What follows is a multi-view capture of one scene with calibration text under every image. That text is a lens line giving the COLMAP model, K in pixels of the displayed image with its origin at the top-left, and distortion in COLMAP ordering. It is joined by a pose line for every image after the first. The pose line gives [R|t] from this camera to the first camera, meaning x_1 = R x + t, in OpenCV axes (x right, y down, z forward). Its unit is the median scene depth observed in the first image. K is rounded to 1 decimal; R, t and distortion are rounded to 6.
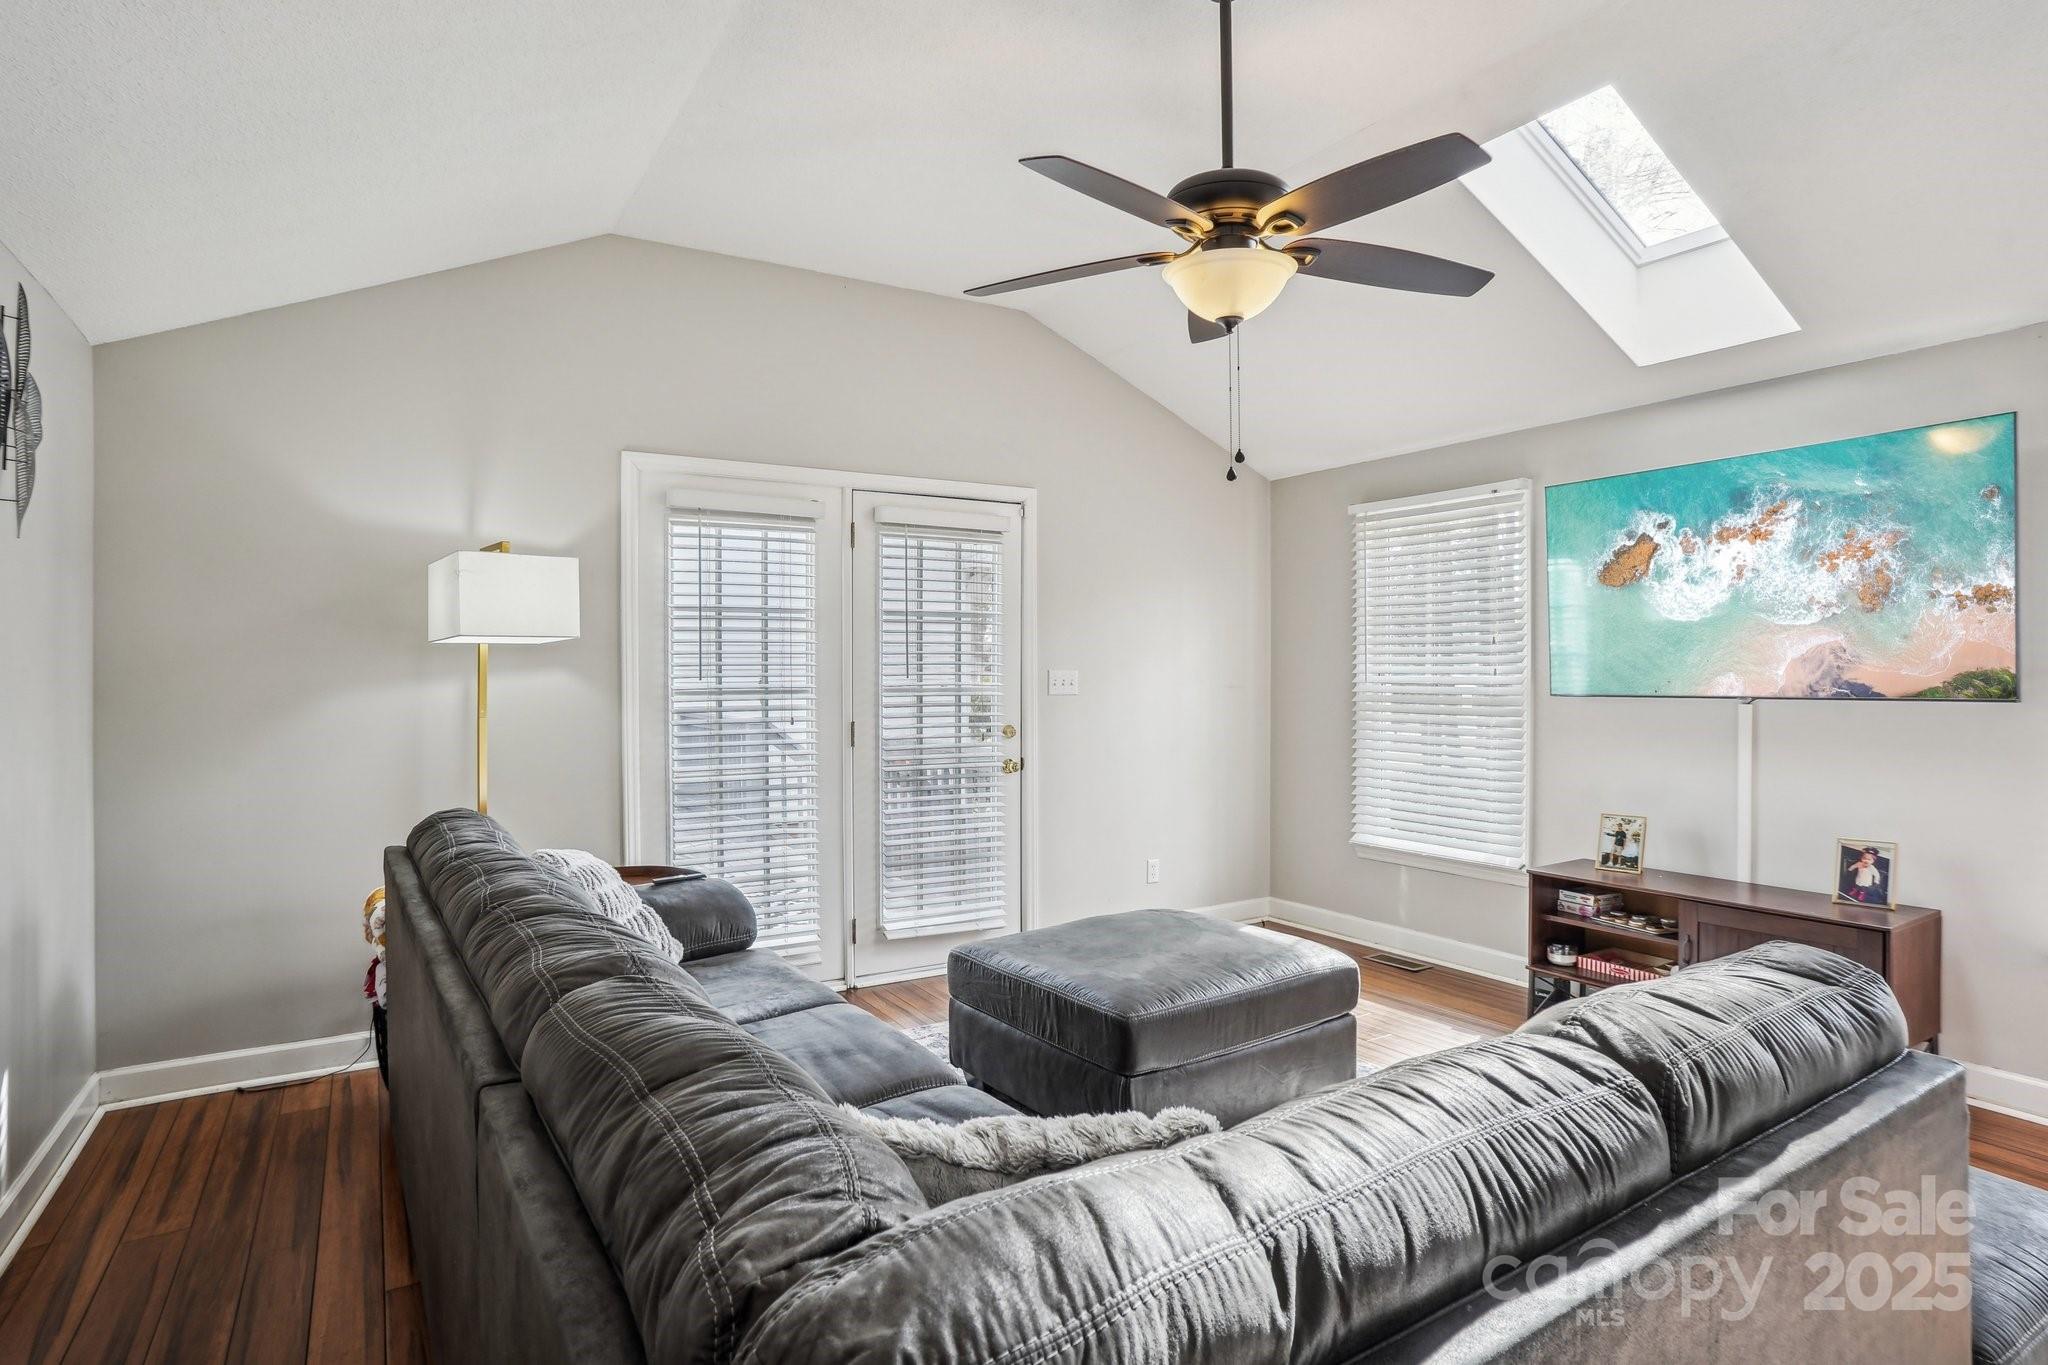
lens RADIAL K [[1089.2, 0, 1026.7], [0, 1089.2, 676.7], [0, 0, 1]] dist [-0.073359, 0.031478]
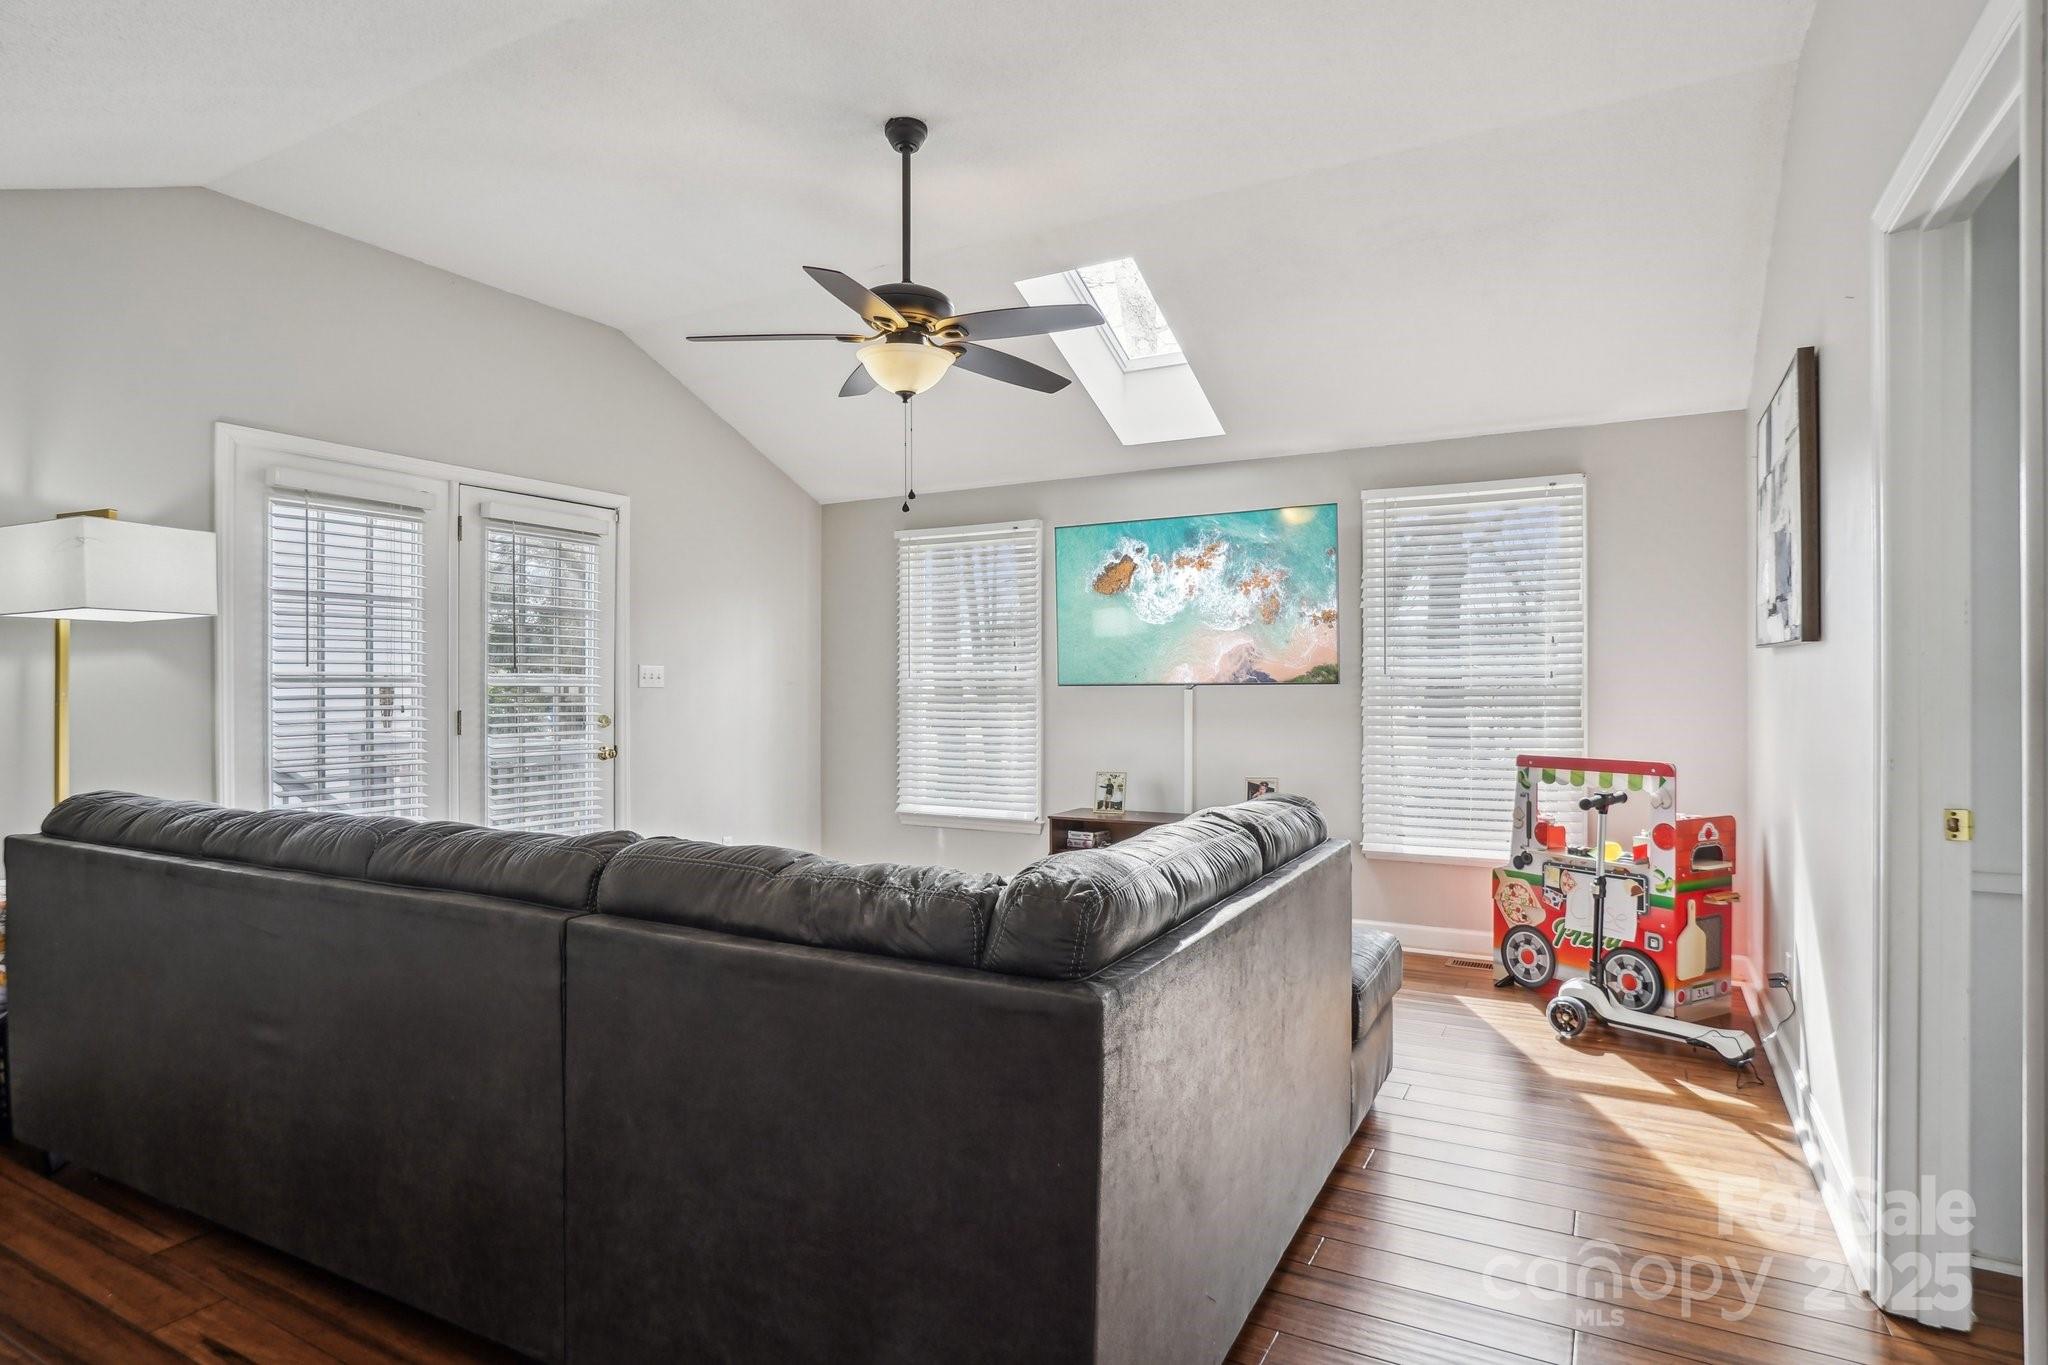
lens RADIAL K [[1091.8, 0, 1025.8], [0, 1091.8, 676.3], [0, 0, 1]] dist [-0.029367, 0.002807]
pose [[0.873289, 0.006821, 0.487155, -0.211651], [0.001247, 0.999867, -0.016236, 0.029182], [-0.487202, 0.014786, 0.873164, -0.163325]]
